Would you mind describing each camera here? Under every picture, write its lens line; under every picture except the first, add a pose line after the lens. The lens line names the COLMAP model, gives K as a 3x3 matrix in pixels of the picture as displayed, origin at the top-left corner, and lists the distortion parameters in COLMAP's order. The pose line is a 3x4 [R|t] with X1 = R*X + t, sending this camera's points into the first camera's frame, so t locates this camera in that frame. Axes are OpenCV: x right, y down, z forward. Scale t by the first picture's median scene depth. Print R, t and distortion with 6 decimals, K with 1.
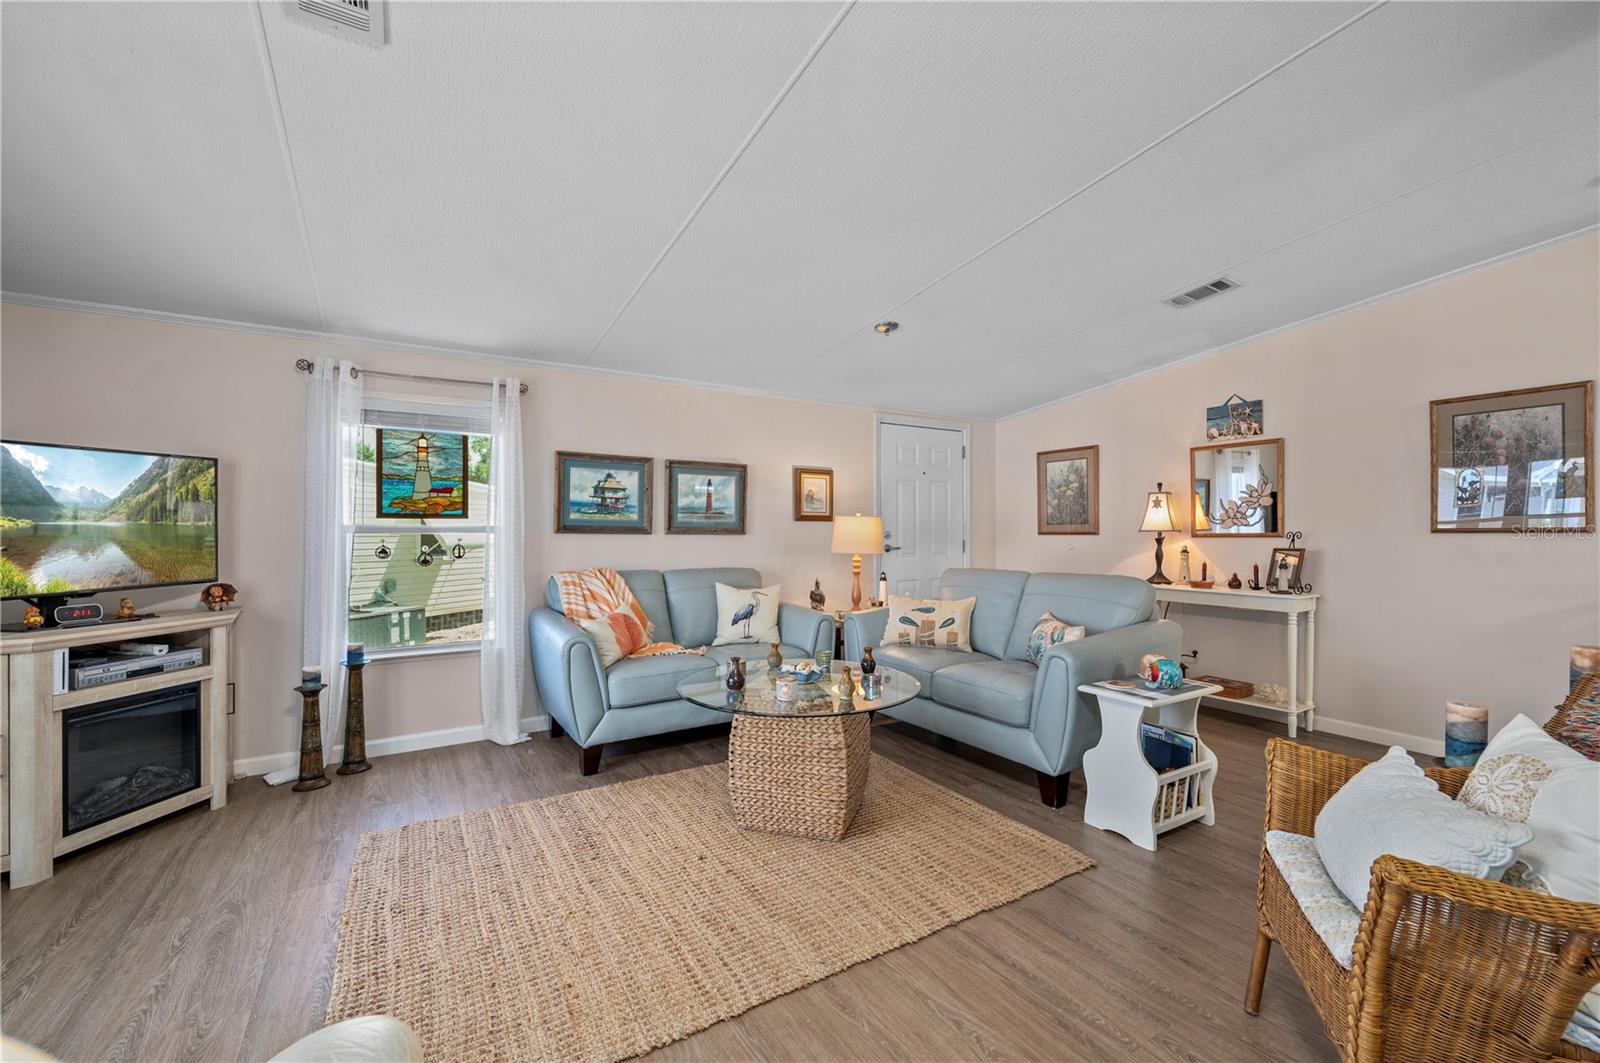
lens RADIAL K [[655.4, 0, 796.3], [0, 655.4, 532.7], [0, 0, 1]] dist [0.000469, 0.000008]
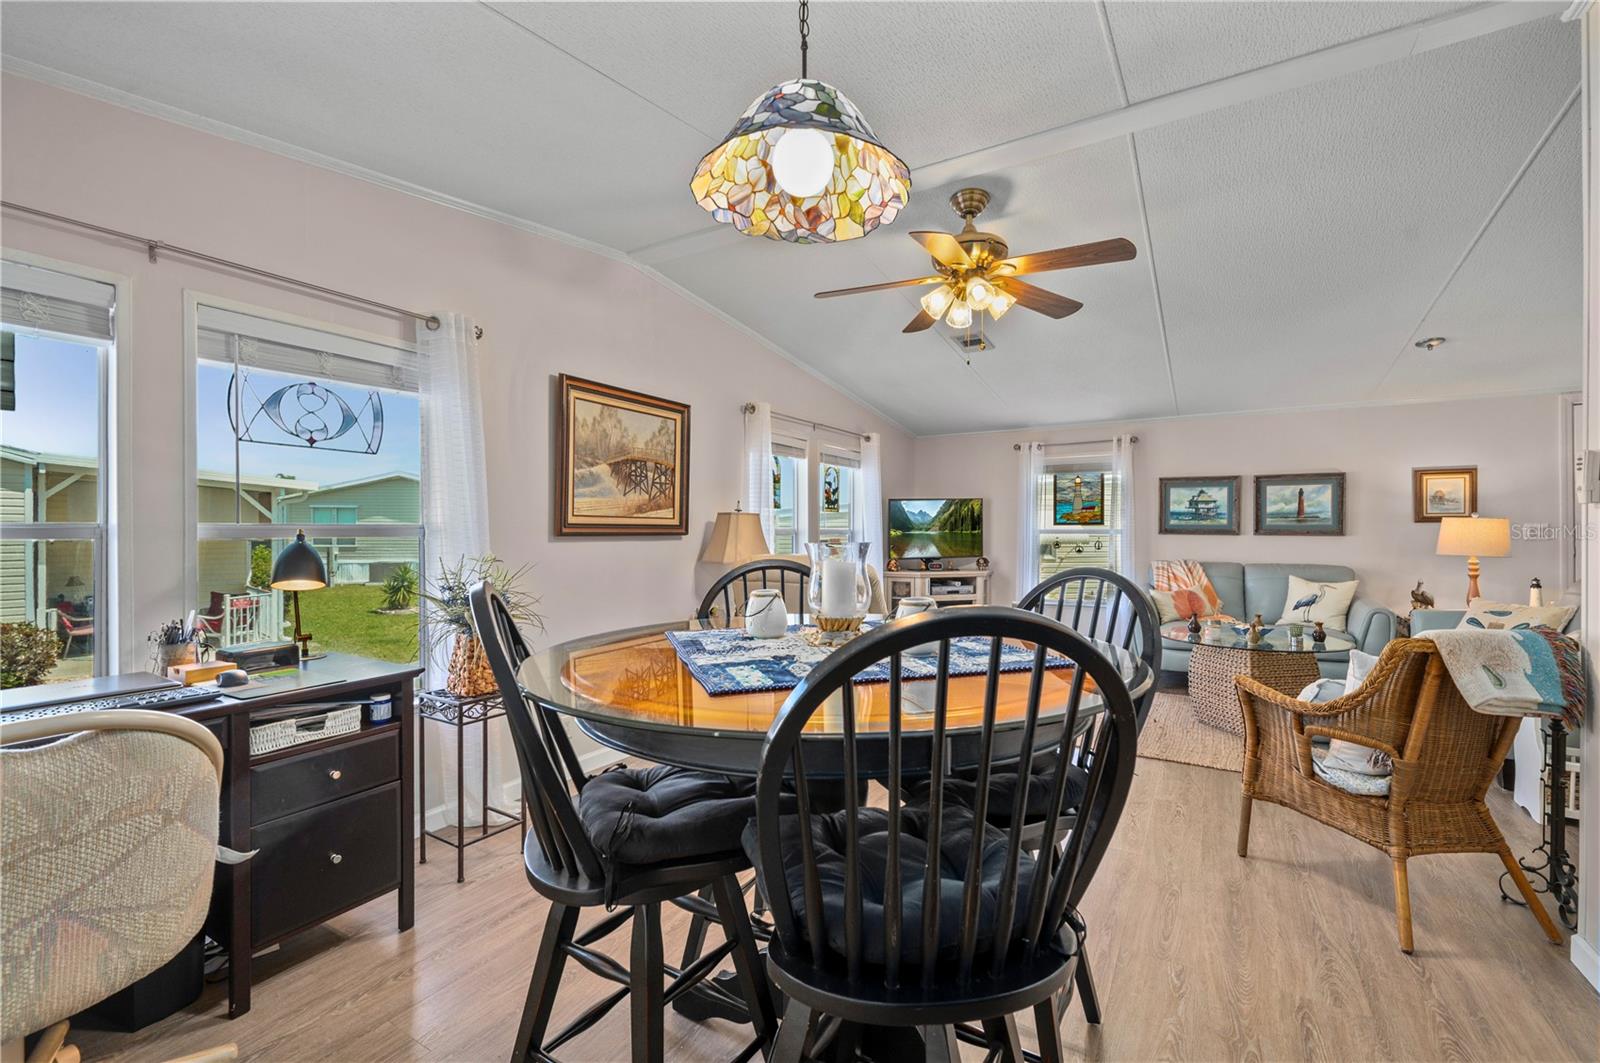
lens RADIAL K [[669.6, 0, 806.5], [0, 669.6, 532.1], [0, 0, 1]] dist [-0.002033, -0.000090]
pose [[0.453683, -0.000732, -0.891163, 0.574552], [-0.000691, 0.999999, -0.001174, -0.001486], [0.891163, 0.001148, 0.453682, -0.356129]]
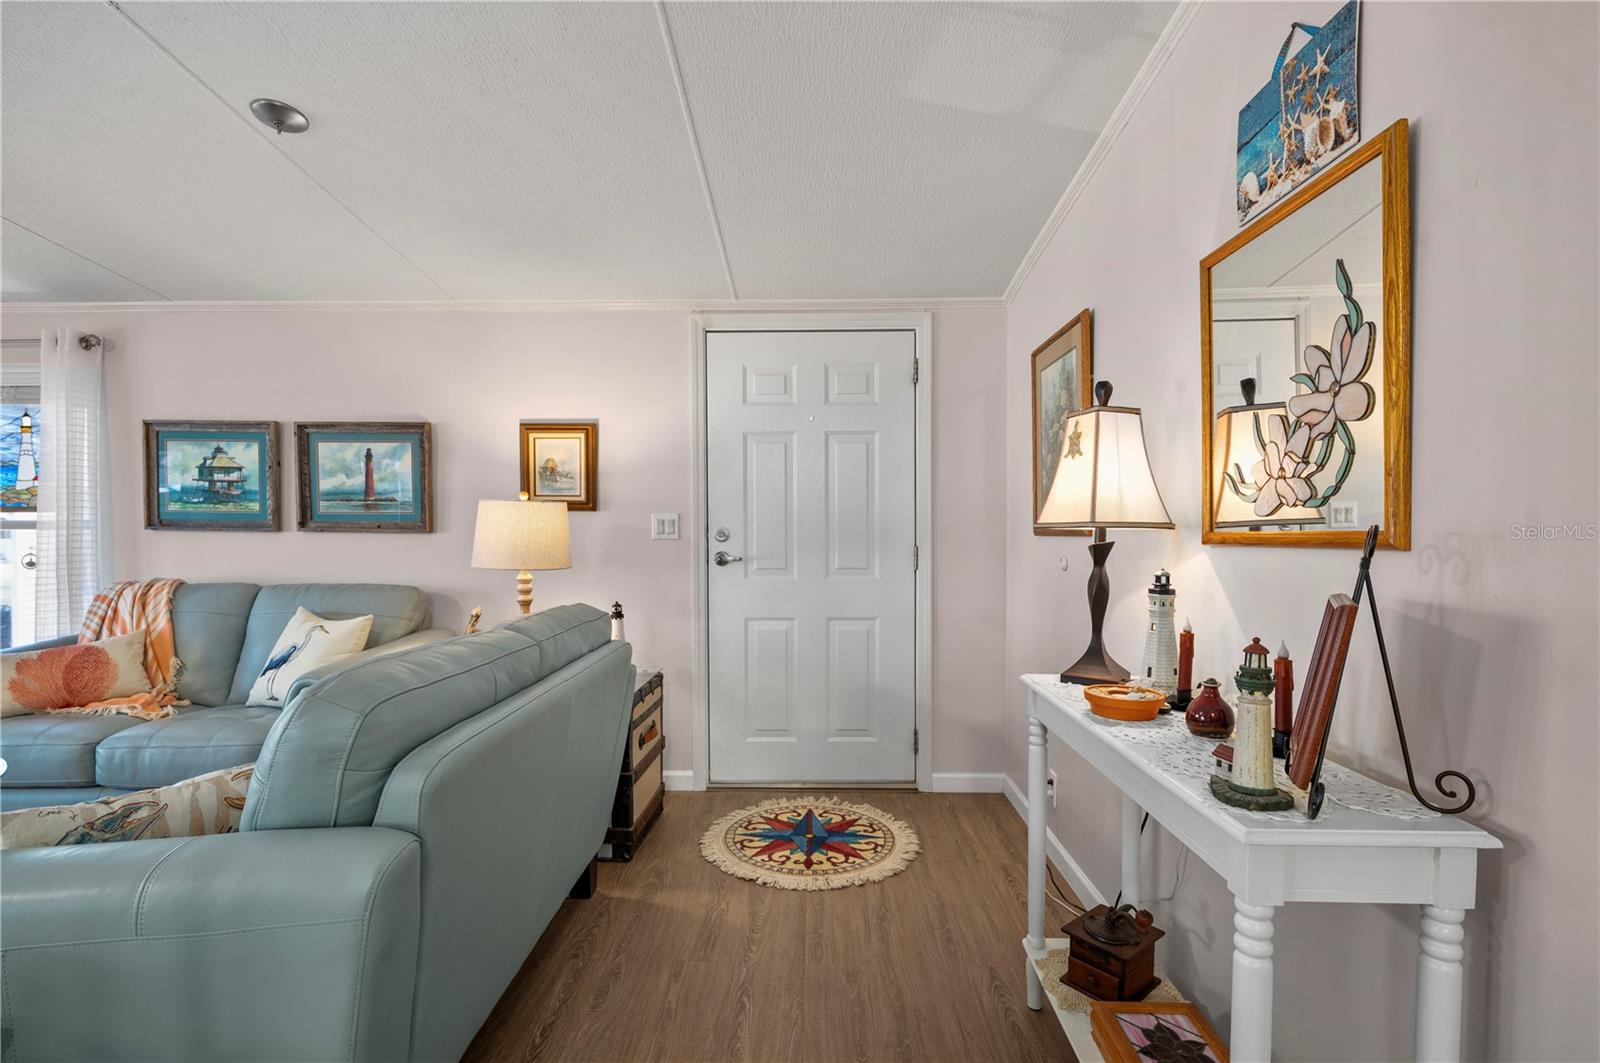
lens RADIAL K [[752.2, 0, 800.7], [0, 752.2, 548.1], [0, 0, 1]] dist [-0.000652, -0.000067]
pose [[0.841270, 0.013437, -0.540449, 0.693809], [-0.001699, 0.999752, 0.022212, 0.000984], [0.540613, -0.017768, 0.841084, 0.646128]]
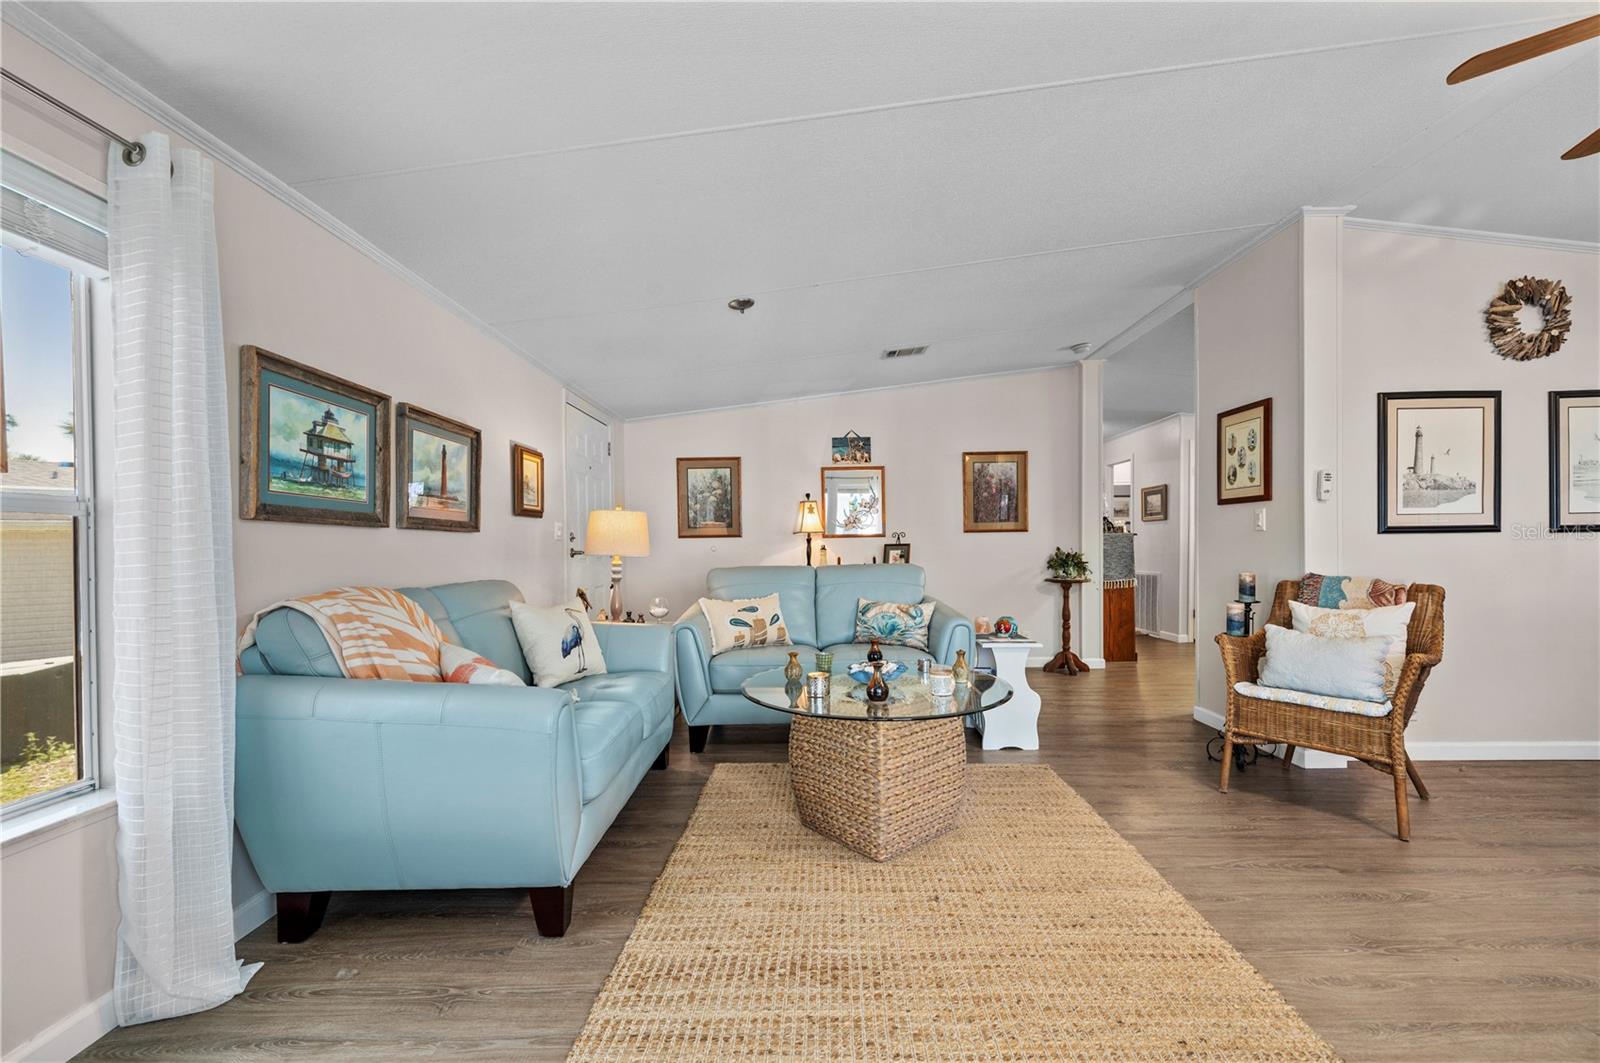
lens RADIAL K [[649.4, 0, 804.9], [0, 649.4, 550.2], [0, 0, 1]] dist [-0.000346, -0.000041]
pose [[0.534147, -0.012963, 0.845292, -0.522600], [0.013792, 0.999883, 0.006618, 0.024028], [-0.845279, 0.008123, 0.534264, 0.390932]]
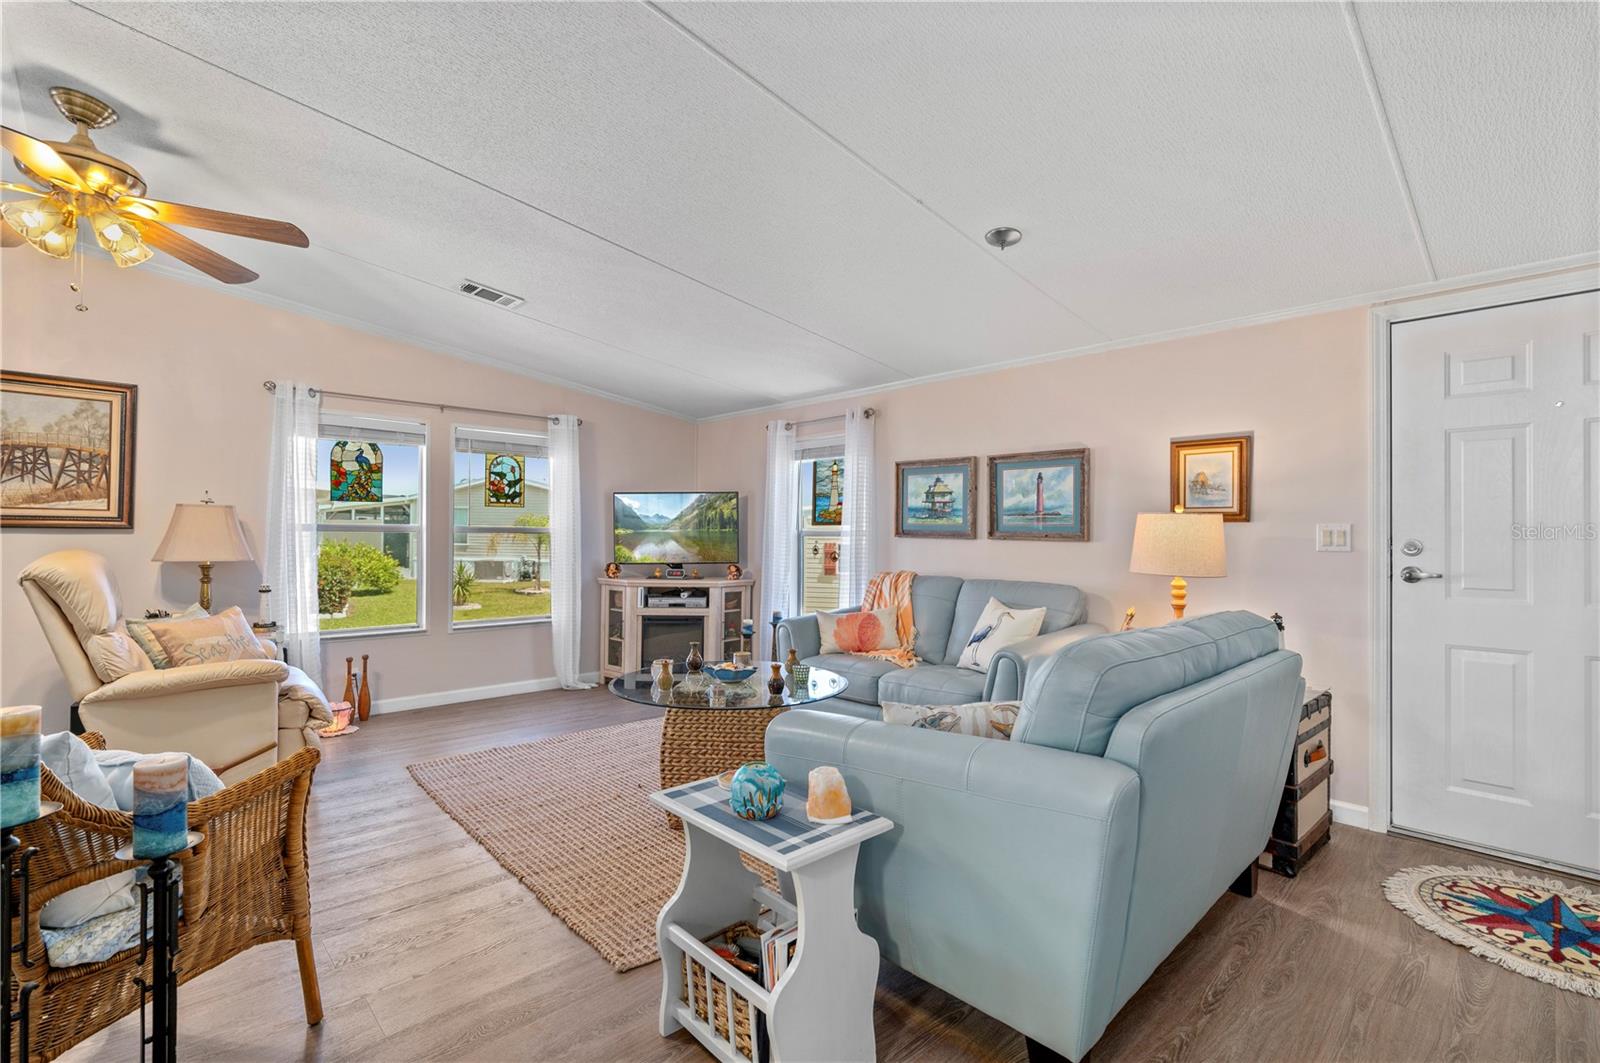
lens RADIAL K [[714.5, 0, 805.6], [0, 714.5, 531.6], [0, 0, 1]] dist [-0.003429, 0.001101]
pose [[0.209715, -0.004031, -0.977754, 0.728169], [-0.012277, 0.999902, -0.006755, 0.001095], [0.977685, 0.013421, 0.209645, 0.573515]]
